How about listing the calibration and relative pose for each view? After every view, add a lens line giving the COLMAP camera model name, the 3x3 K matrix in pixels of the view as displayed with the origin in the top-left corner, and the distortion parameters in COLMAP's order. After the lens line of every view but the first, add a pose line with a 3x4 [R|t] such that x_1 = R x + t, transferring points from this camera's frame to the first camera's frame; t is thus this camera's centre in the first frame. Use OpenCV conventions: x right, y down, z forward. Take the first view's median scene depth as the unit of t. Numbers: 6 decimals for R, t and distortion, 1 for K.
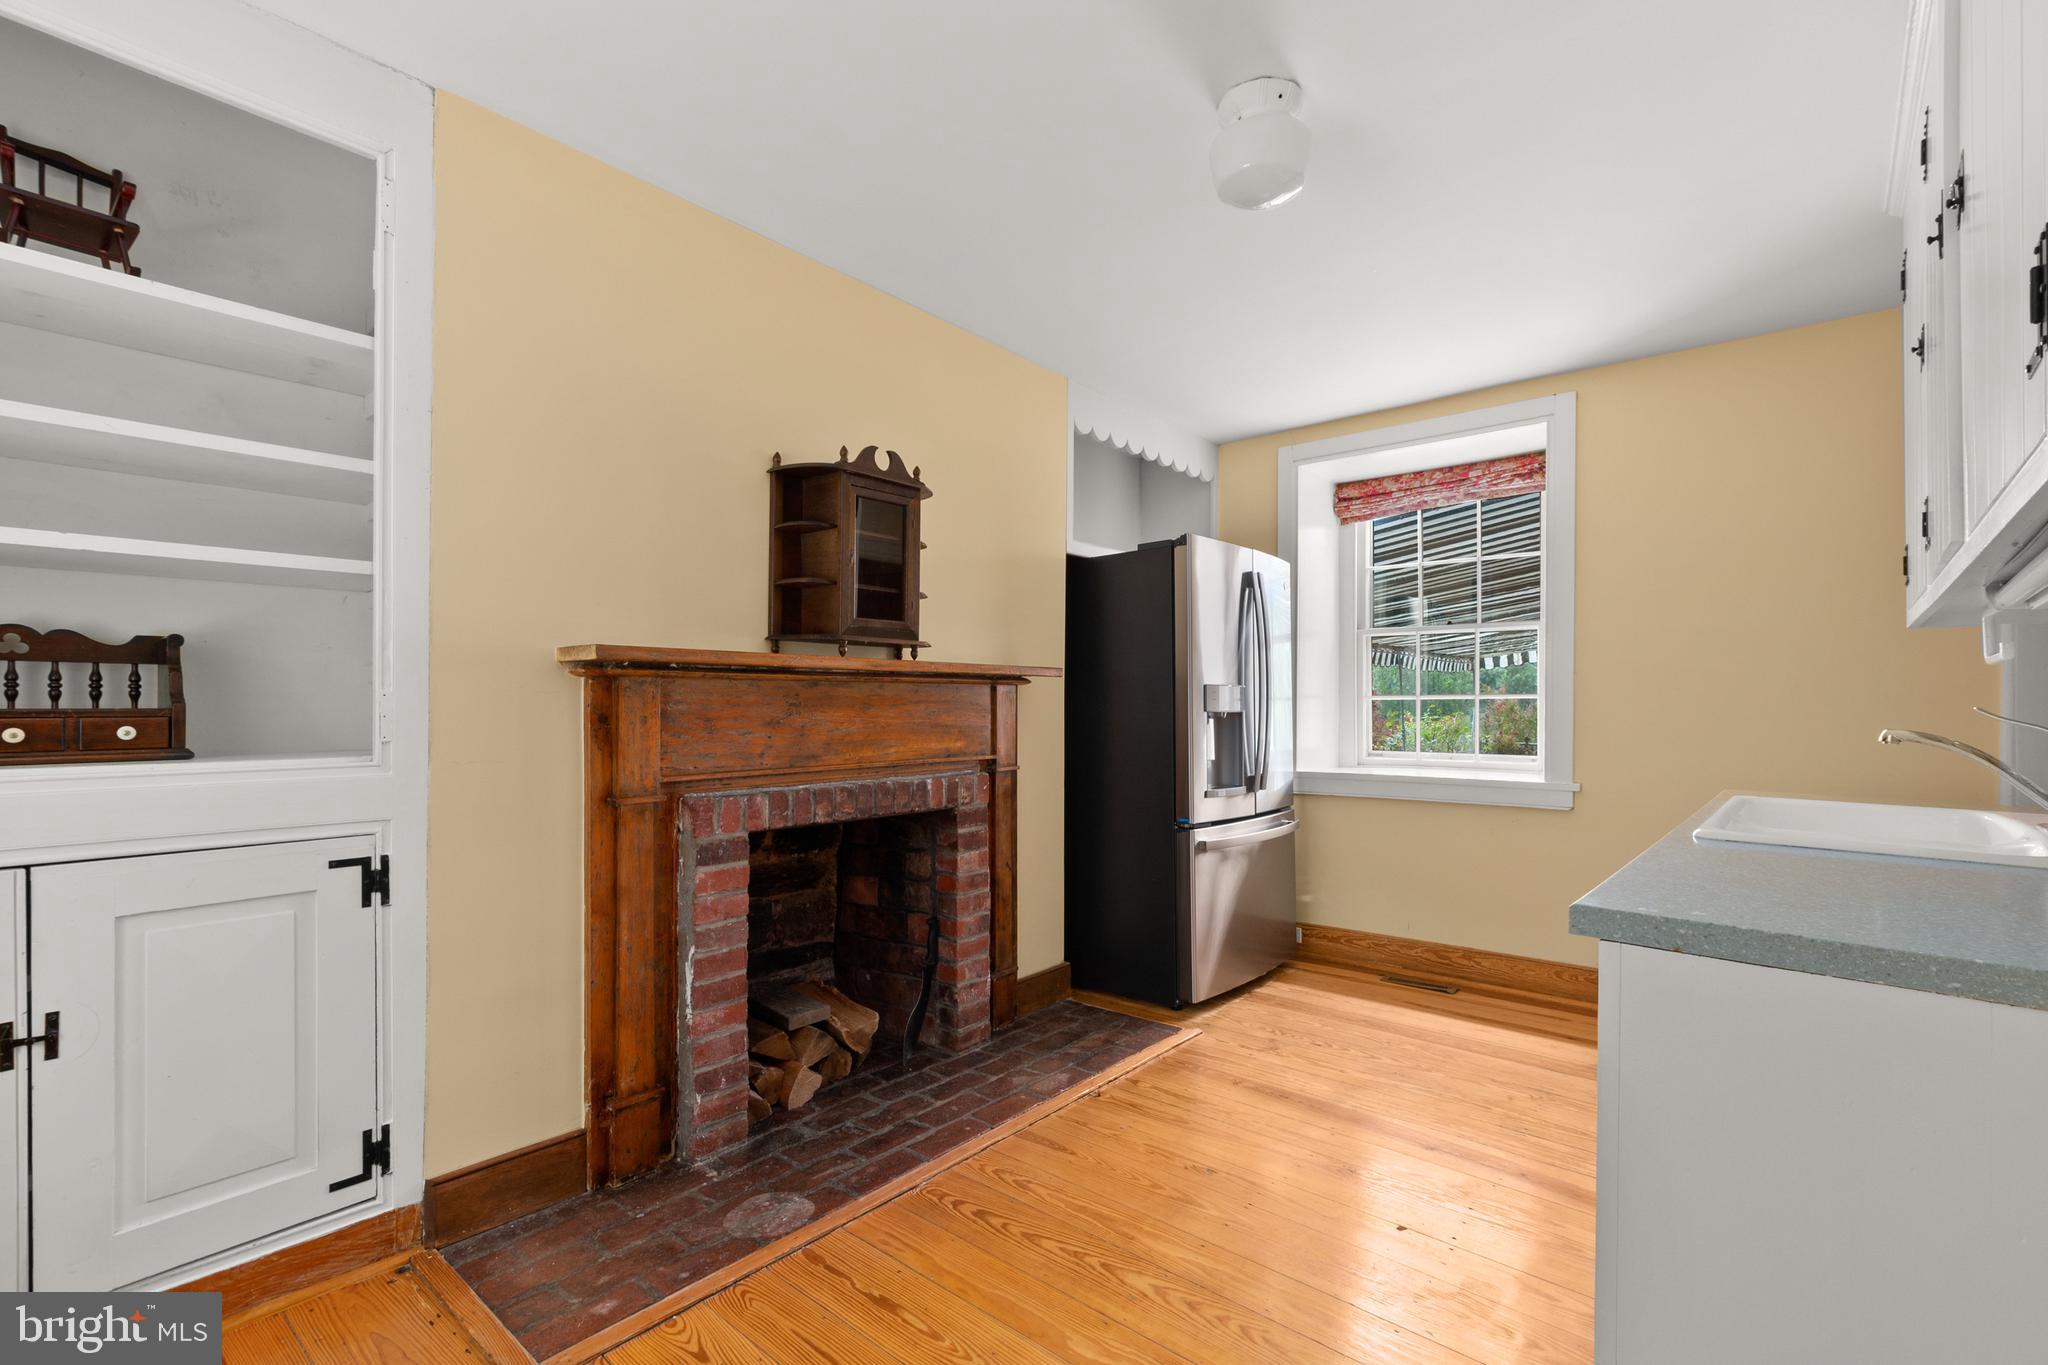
lens RADIAL K [[921.8, 0, 1021.1], [0, 921.8, 694.0], [0, 0, 1]] dist [0.000850, -0.000322]
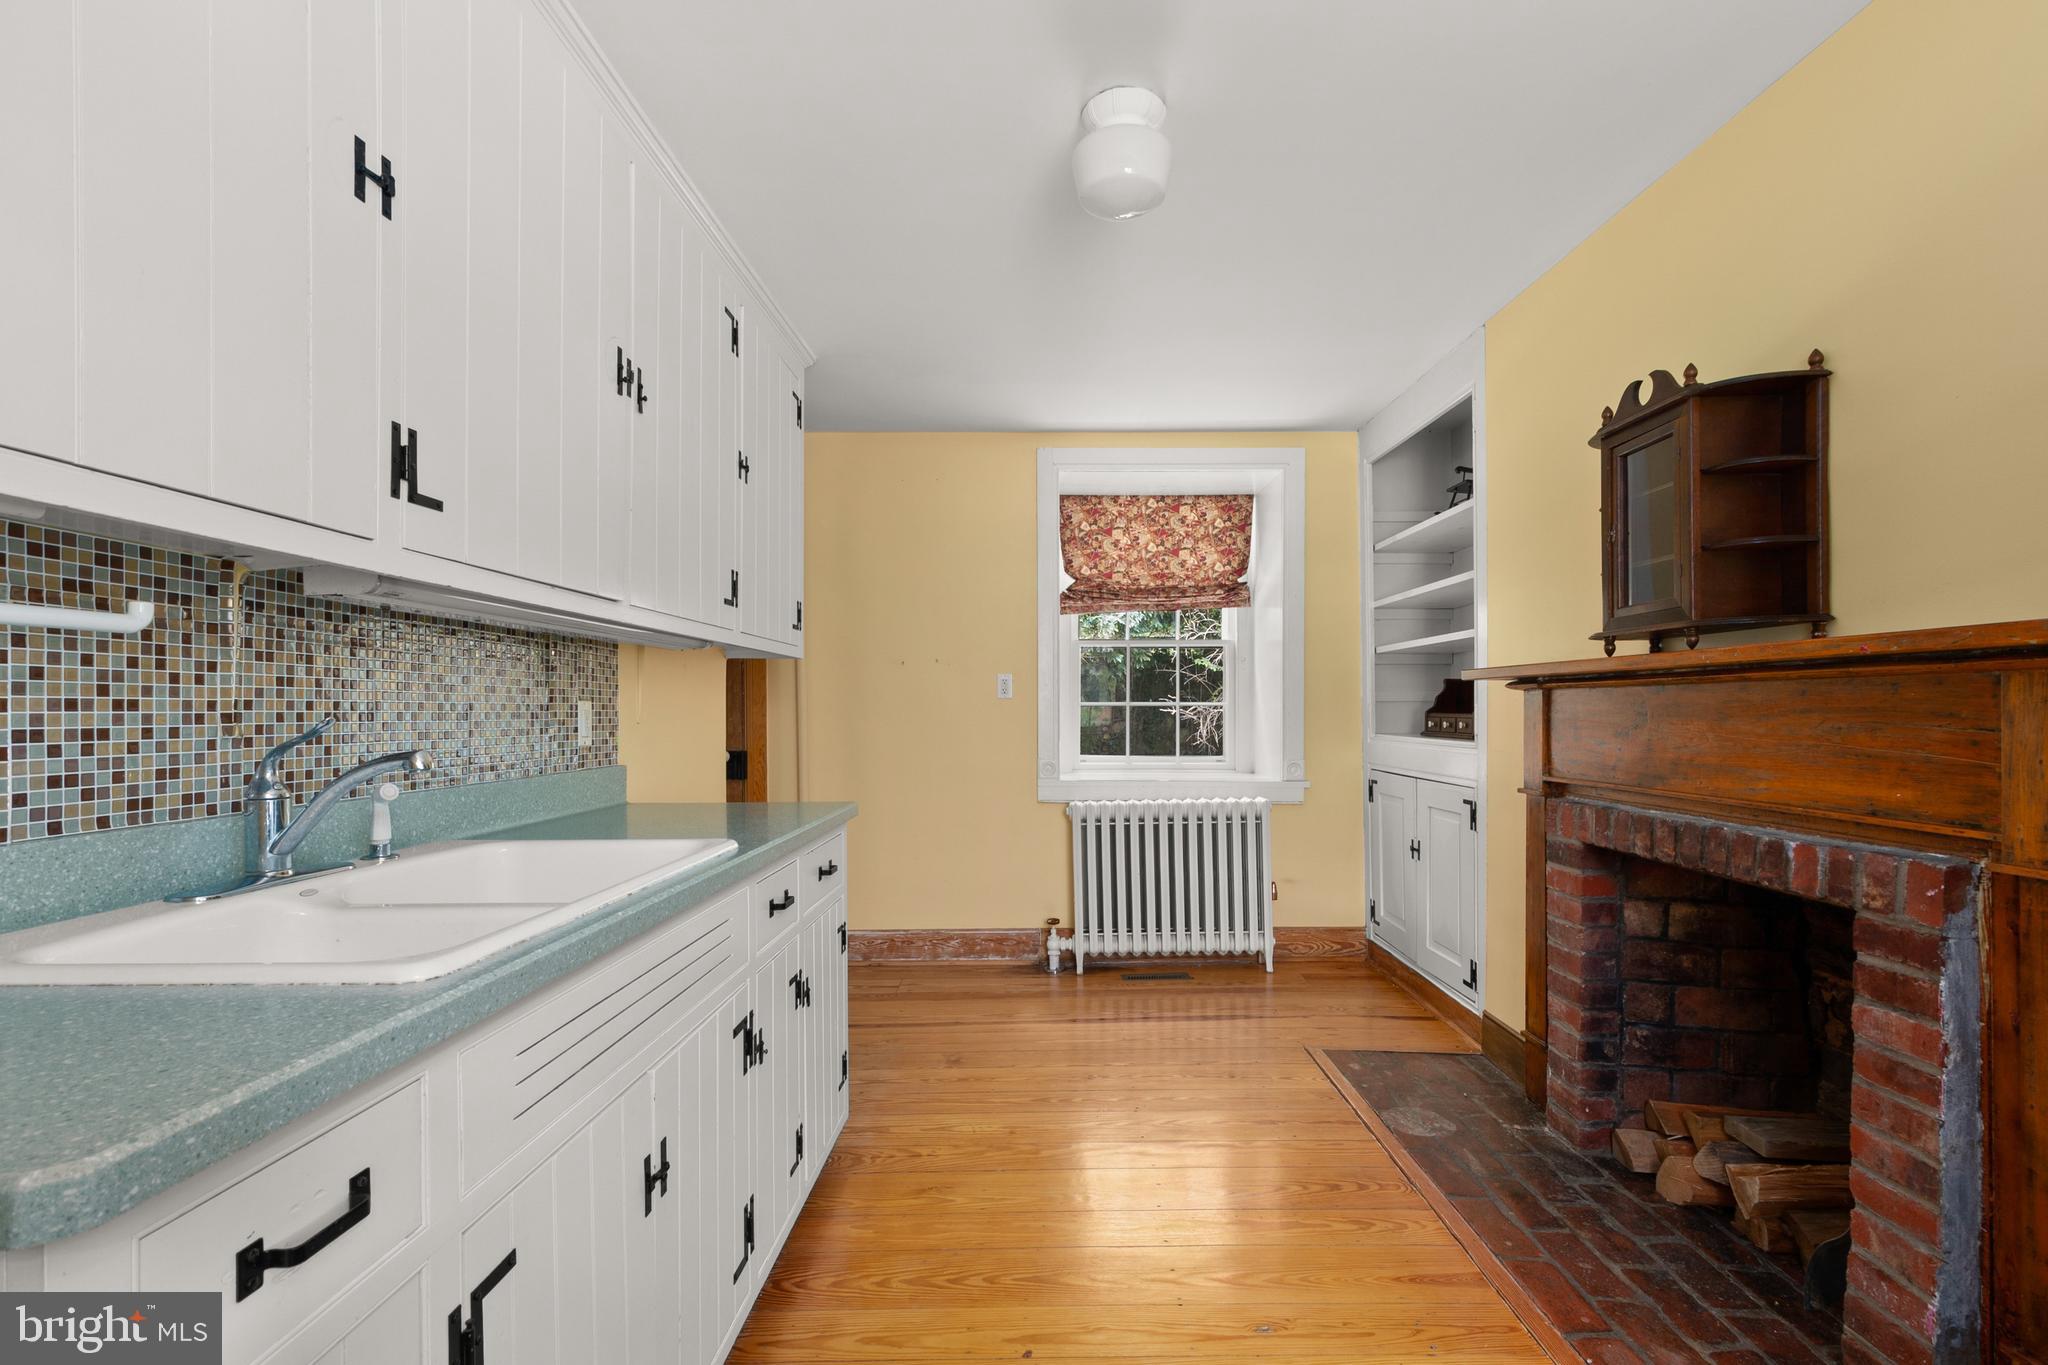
lens RADIAL K [[891.9, 0, 1037.3], [0, 891.9, 691.1], [0, 0, 1]] dist [-0.000326, -0.000049]
pose [[-0.753834, -0.013295, -0.656930, 0.704765], [0.006340, 0.999602, -0.027506, 0.009495], [0.657034, -0.024899, -0.753449, 1.221006]]
